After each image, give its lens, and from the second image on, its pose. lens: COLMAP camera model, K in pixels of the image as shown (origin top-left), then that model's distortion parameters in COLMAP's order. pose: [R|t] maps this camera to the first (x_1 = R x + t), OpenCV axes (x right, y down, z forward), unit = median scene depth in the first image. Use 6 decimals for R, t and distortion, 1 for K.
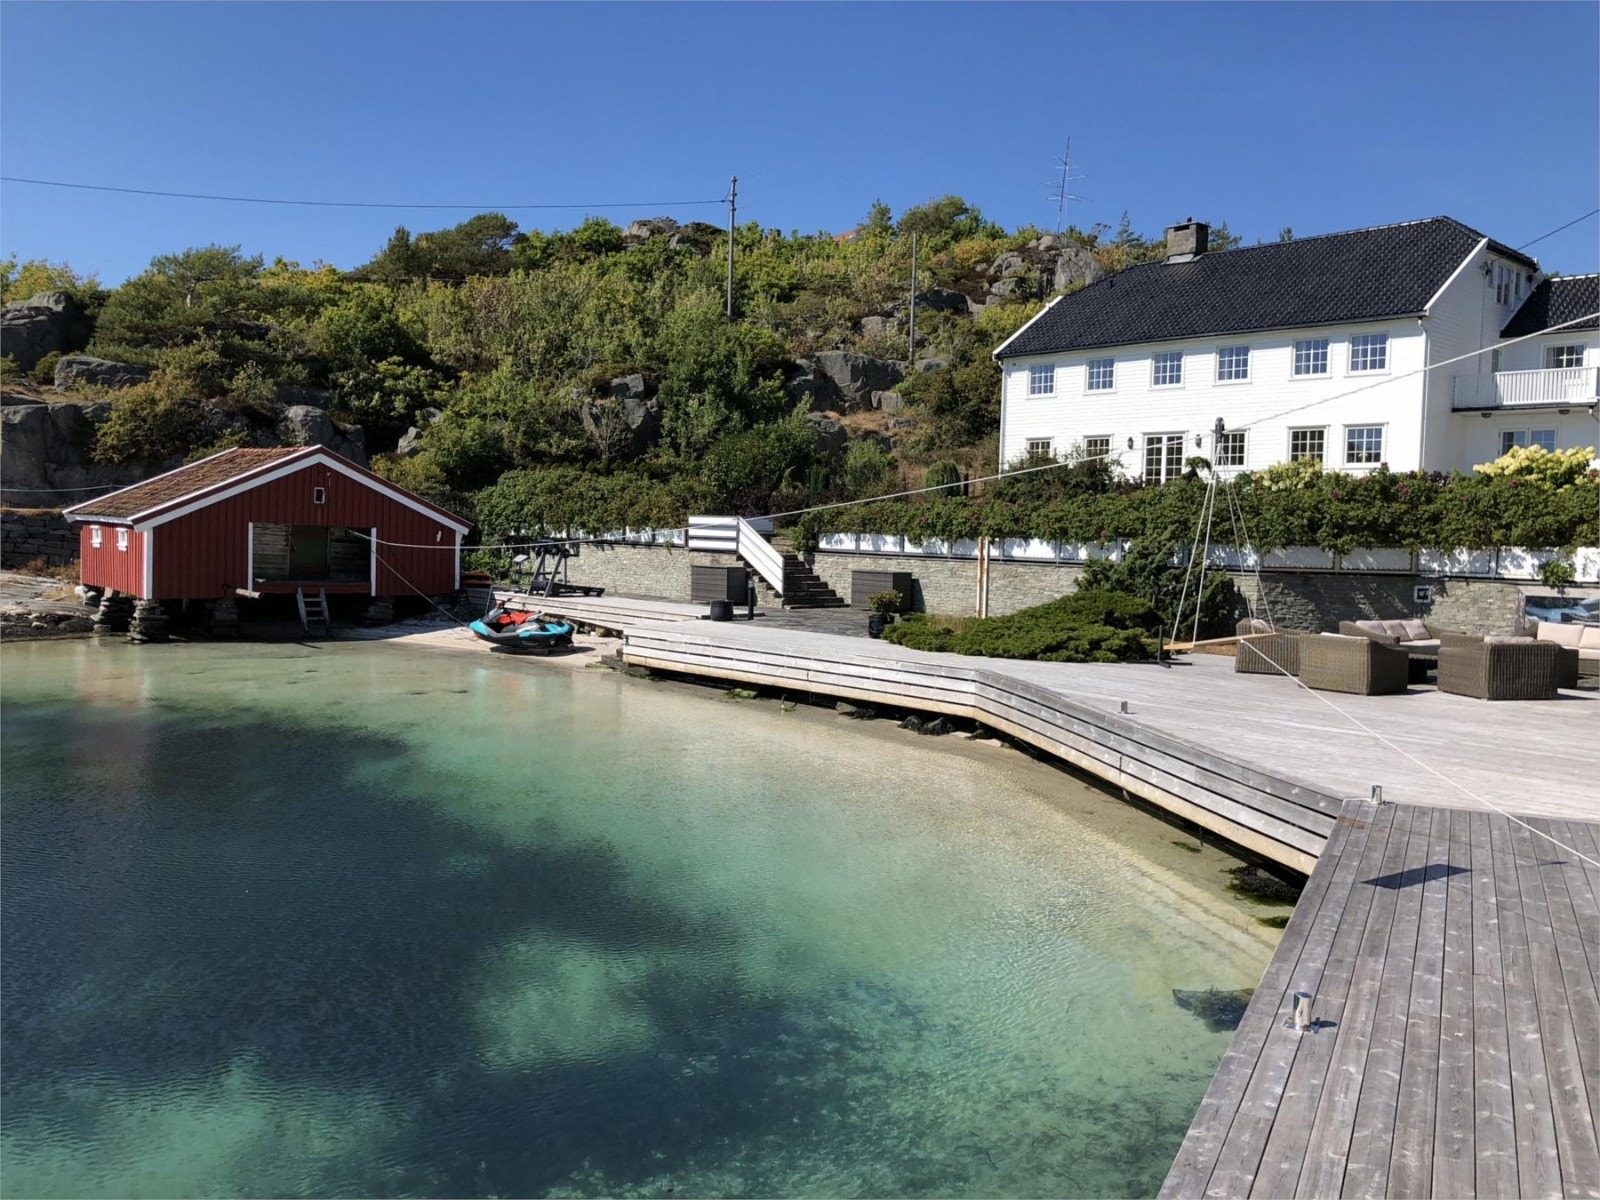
lens RADIAL K [[1273.0, 0, 782.3], [0, 1273.0, 635.7], [0, 0, 1]] dist [0.054807, -0.056669]
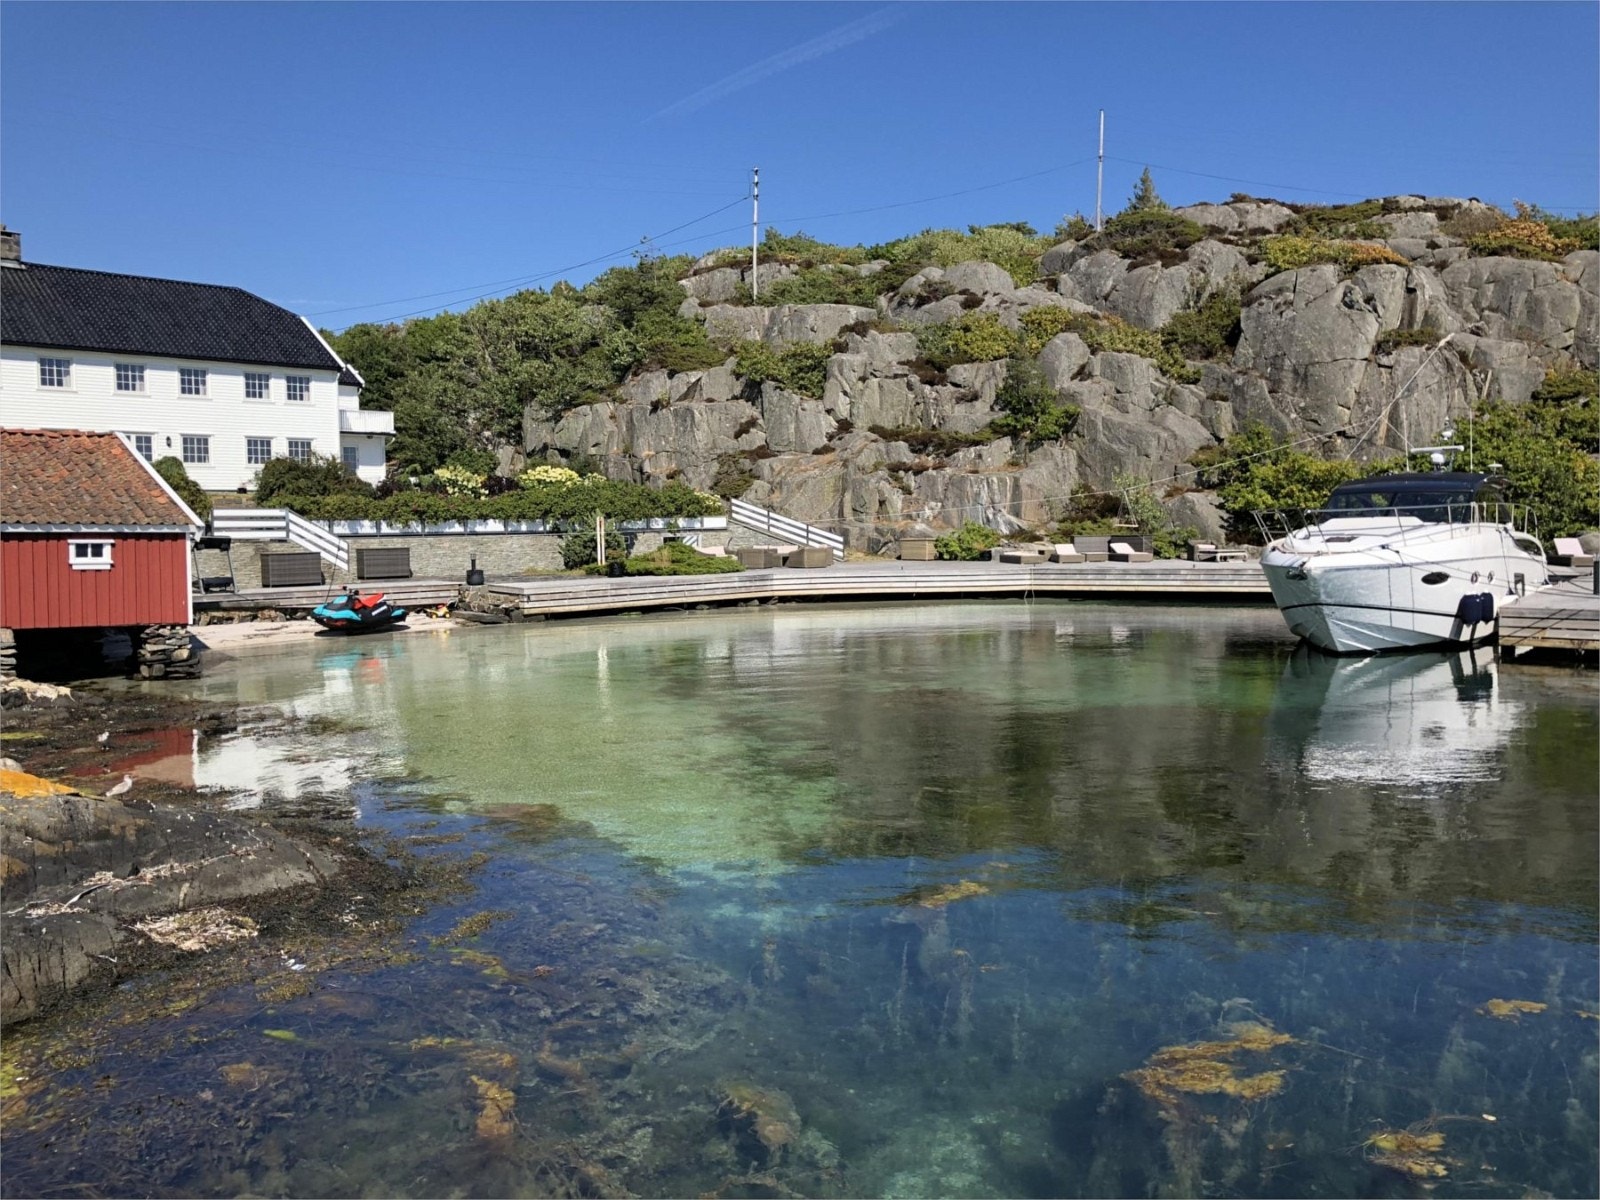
lens RADIAL K [[1309.1, 0, 804.9], [0, 1309.1, 605.9], [0, 0, 1]] dist [0.010859, -0.000545]
pose [[-0.039610, -0.089995, 0.995154, -1.055298], [0.097649, 0.990820, 0.093490, -0.062381], [-0.994432, 0.100879, -0.030458, 0.512703]]
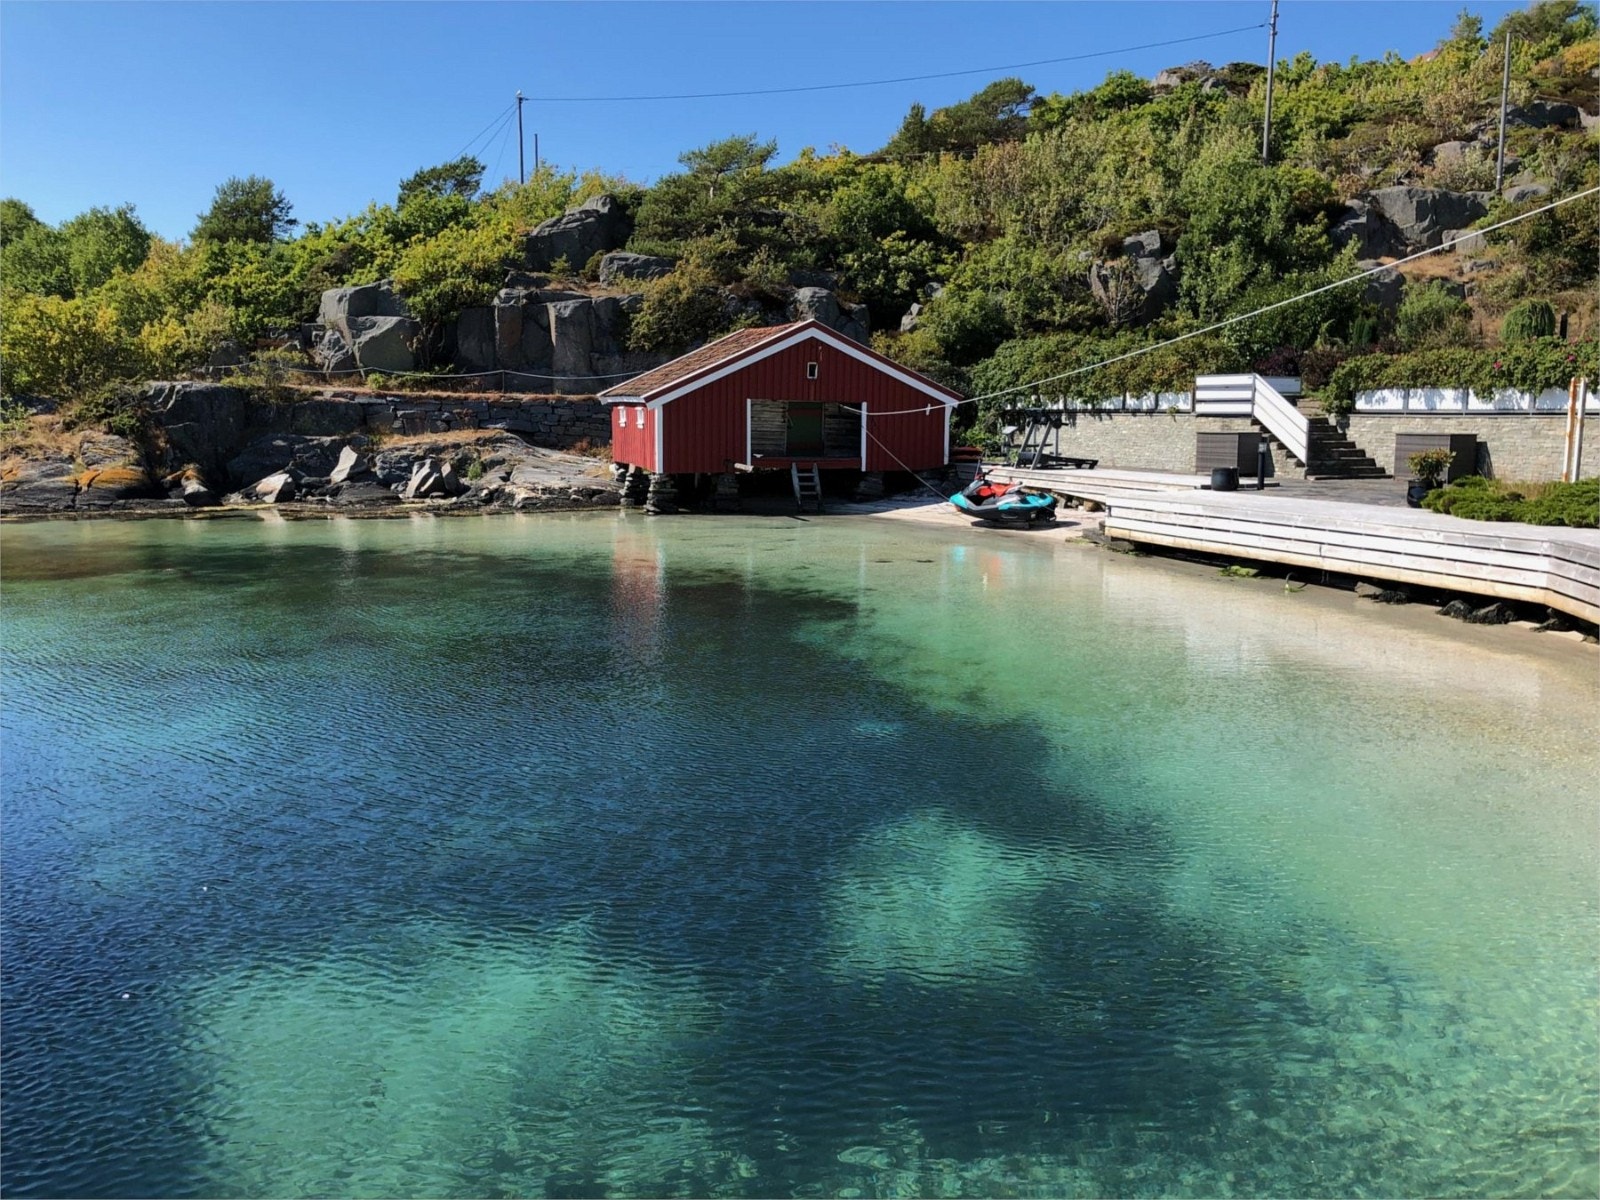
lens RADIAL K [[1273.0, 0, 797.9], [0, 1273.0, 594.9], [0, 0, 1]] dist [0.054807, -0.056669]
pose [[0.922783, 0.030275, -0.384128, 0.016156], [-0.009873, 0.998439, 0.054974, 0.010385], [0.385193, -0.046937, 0.921642, 0.053822]]
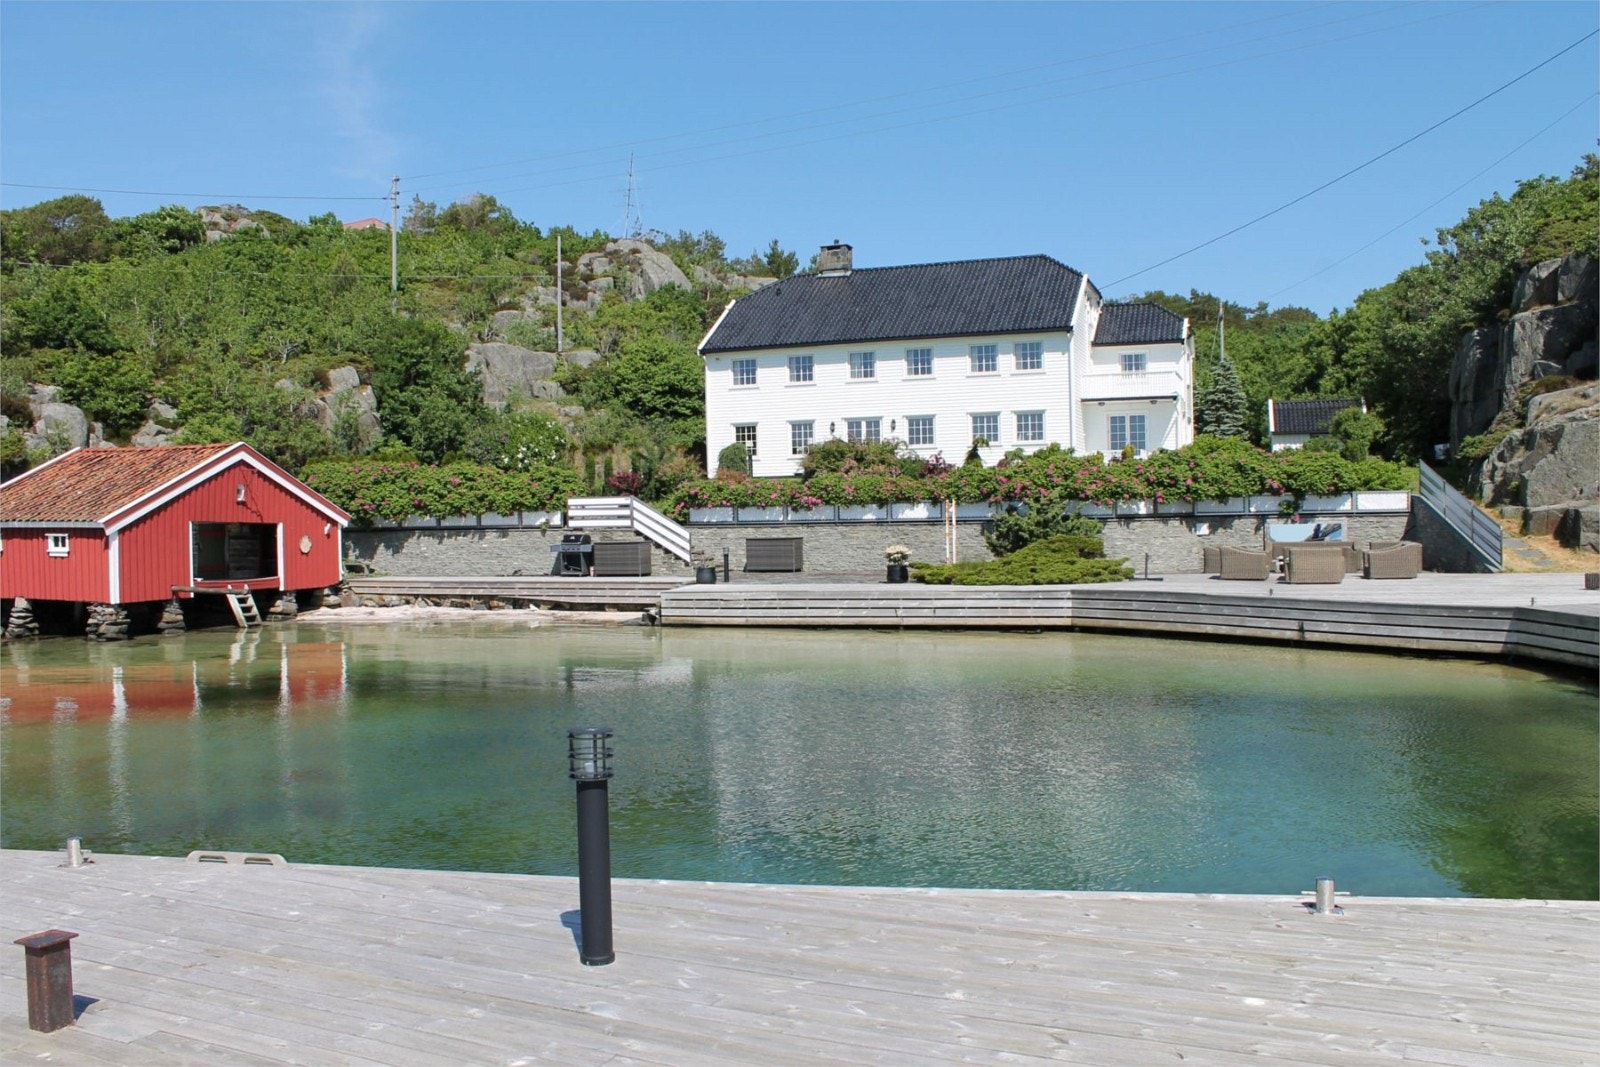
lens RADIAL K [[1351.3, 0, 694.3], [0, 1351.3, 520.2], [0, 0, 1]] dist [-0.035271, 0.016472]
pose [[0.916717, -0.043606, 0.397150, -0.393961], [0.076780, 0.994726, -0.068010, 0.009469], [-0.392089, 0.092839, 0.915231, -0.083678]]
